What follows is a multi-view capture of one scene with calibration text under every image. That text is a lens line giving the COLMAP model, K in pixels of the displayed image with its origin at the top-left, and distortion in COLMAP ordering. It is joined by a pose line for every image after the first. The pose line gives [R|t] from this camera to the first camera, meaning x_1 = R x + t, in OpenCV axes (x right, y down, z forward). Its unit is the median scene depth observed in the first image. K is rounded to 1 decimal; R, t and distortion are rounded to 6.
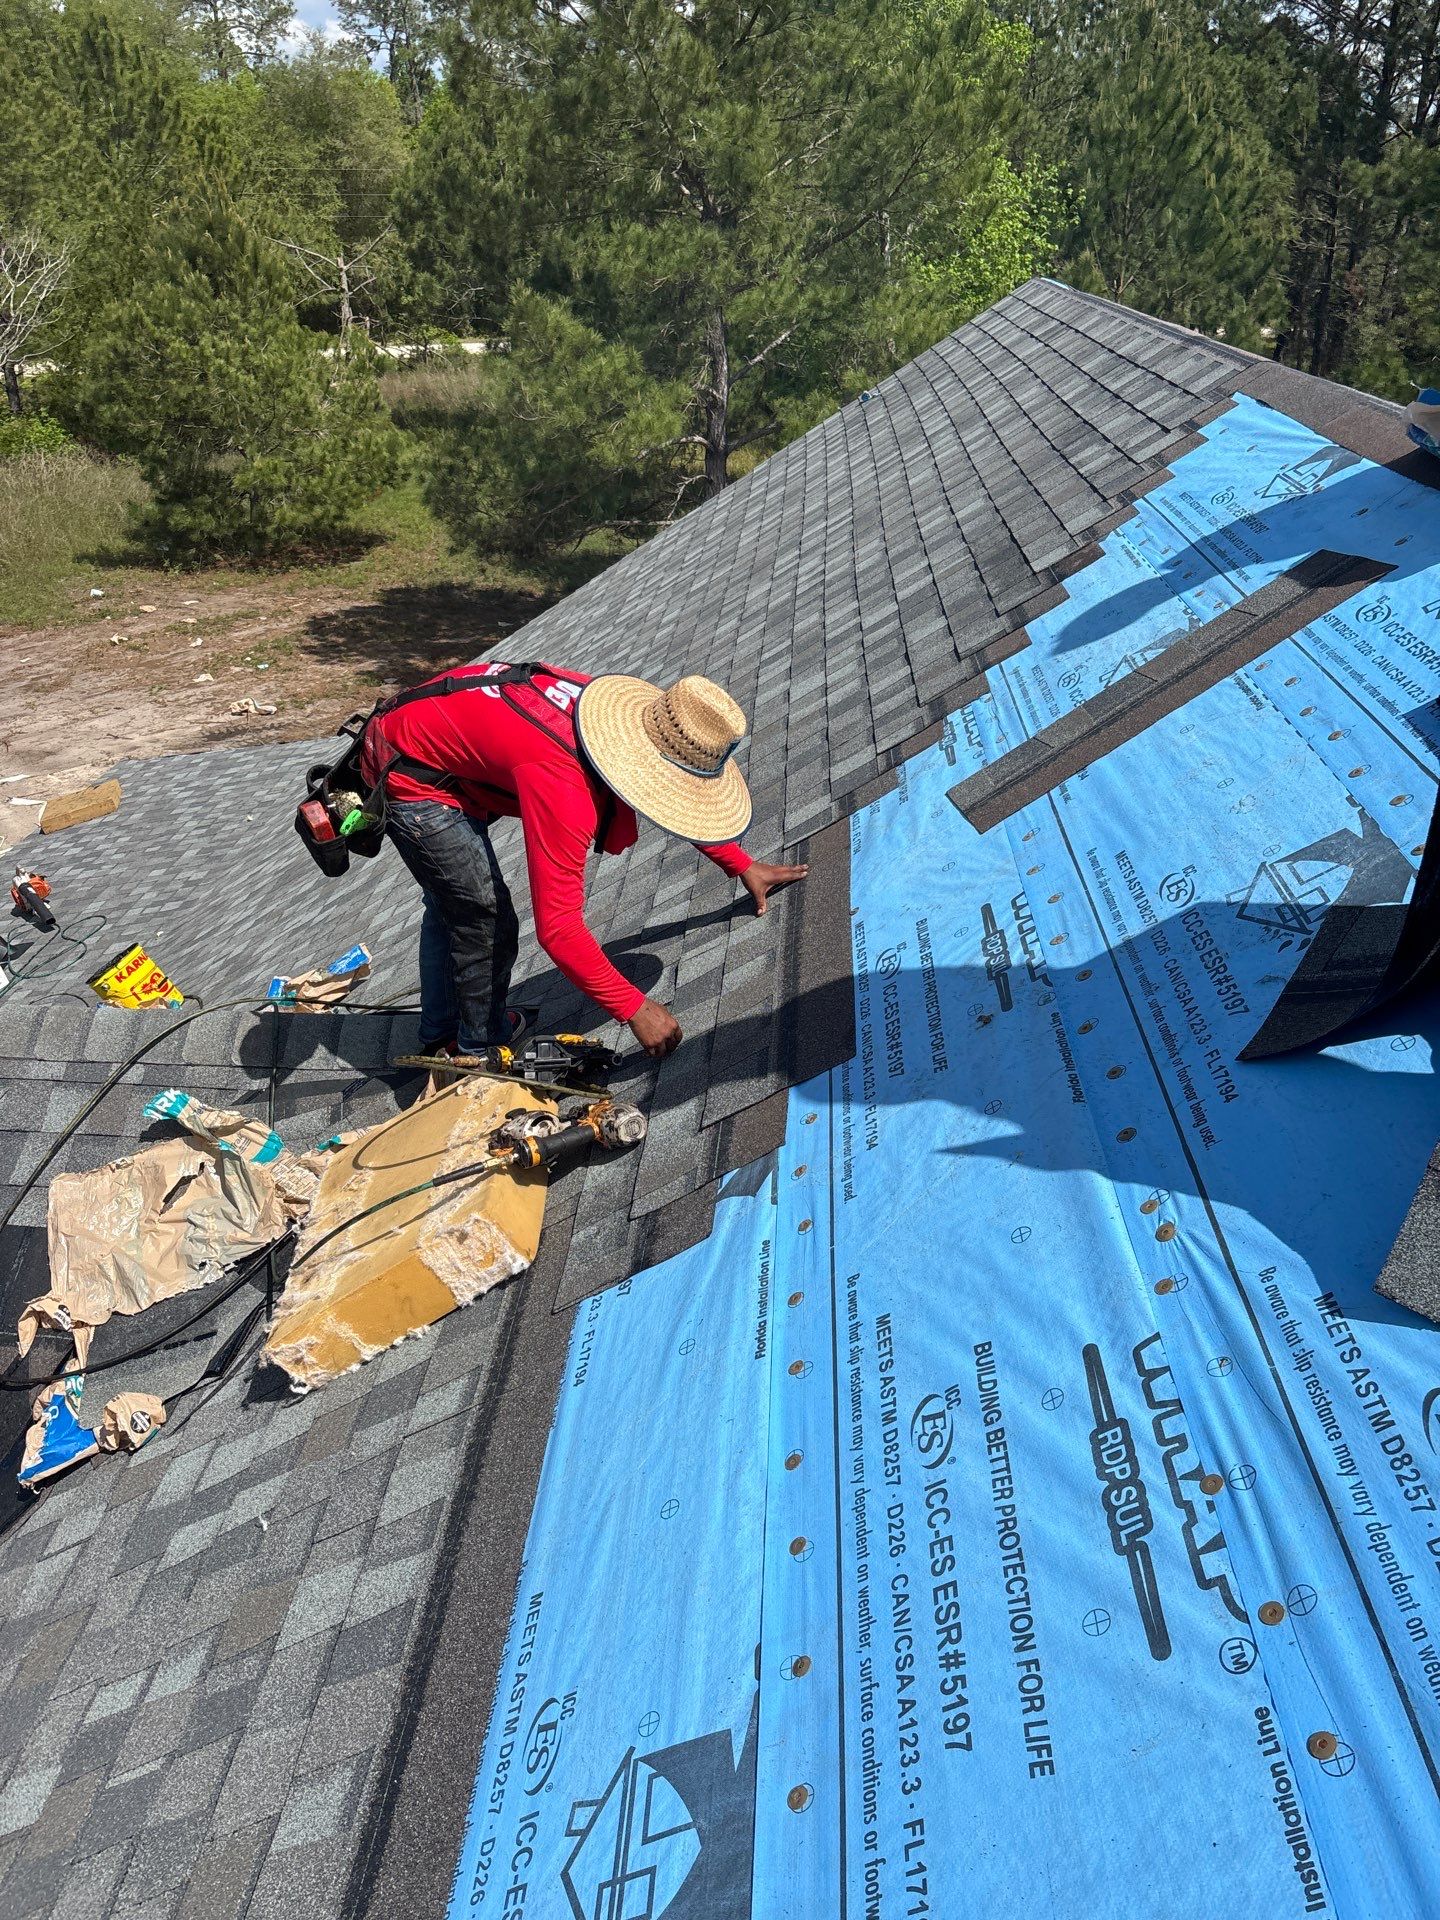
lens RADIAL K [[1365.0, 0, 720.0], [0, 1365.0, 960.0], [0, 0, 1]] dist [0.028213, -0.022965]
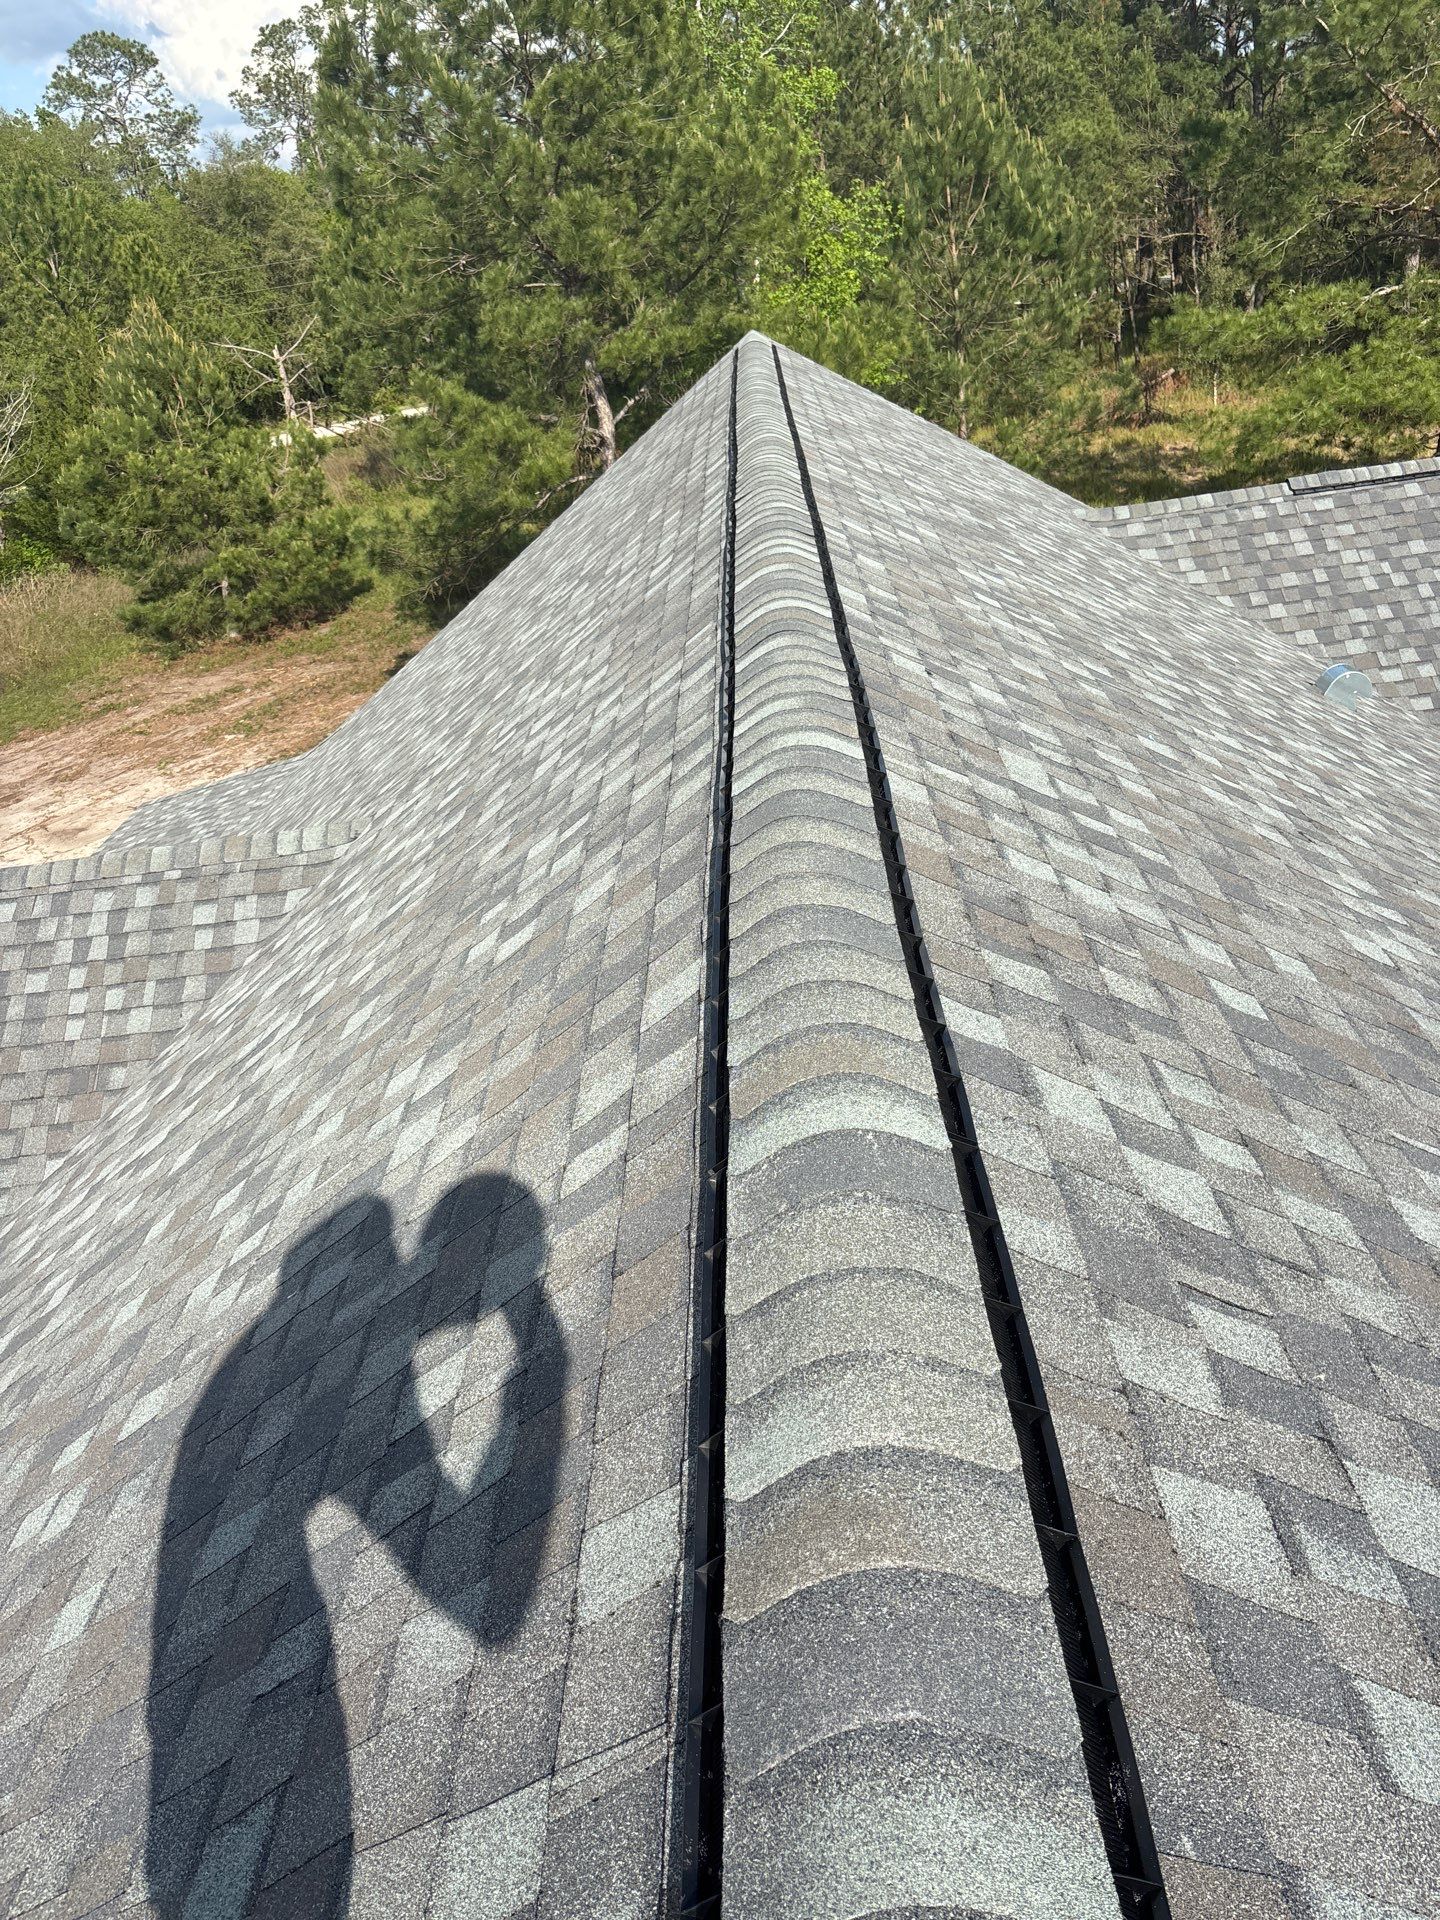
lens RADIAL K [[1377.3, 0, 718.7], [0, 1377.3, 992.0], [0, 0, 1]] dist [0.003651, 0.004324]
pose [[0.989278, -0.142939, -0.029947, 0.048710], [0.143176, 0.989680, 0.005921, 0.046039], [0.028792, -0.010145, 0.999534, -0.123568]]
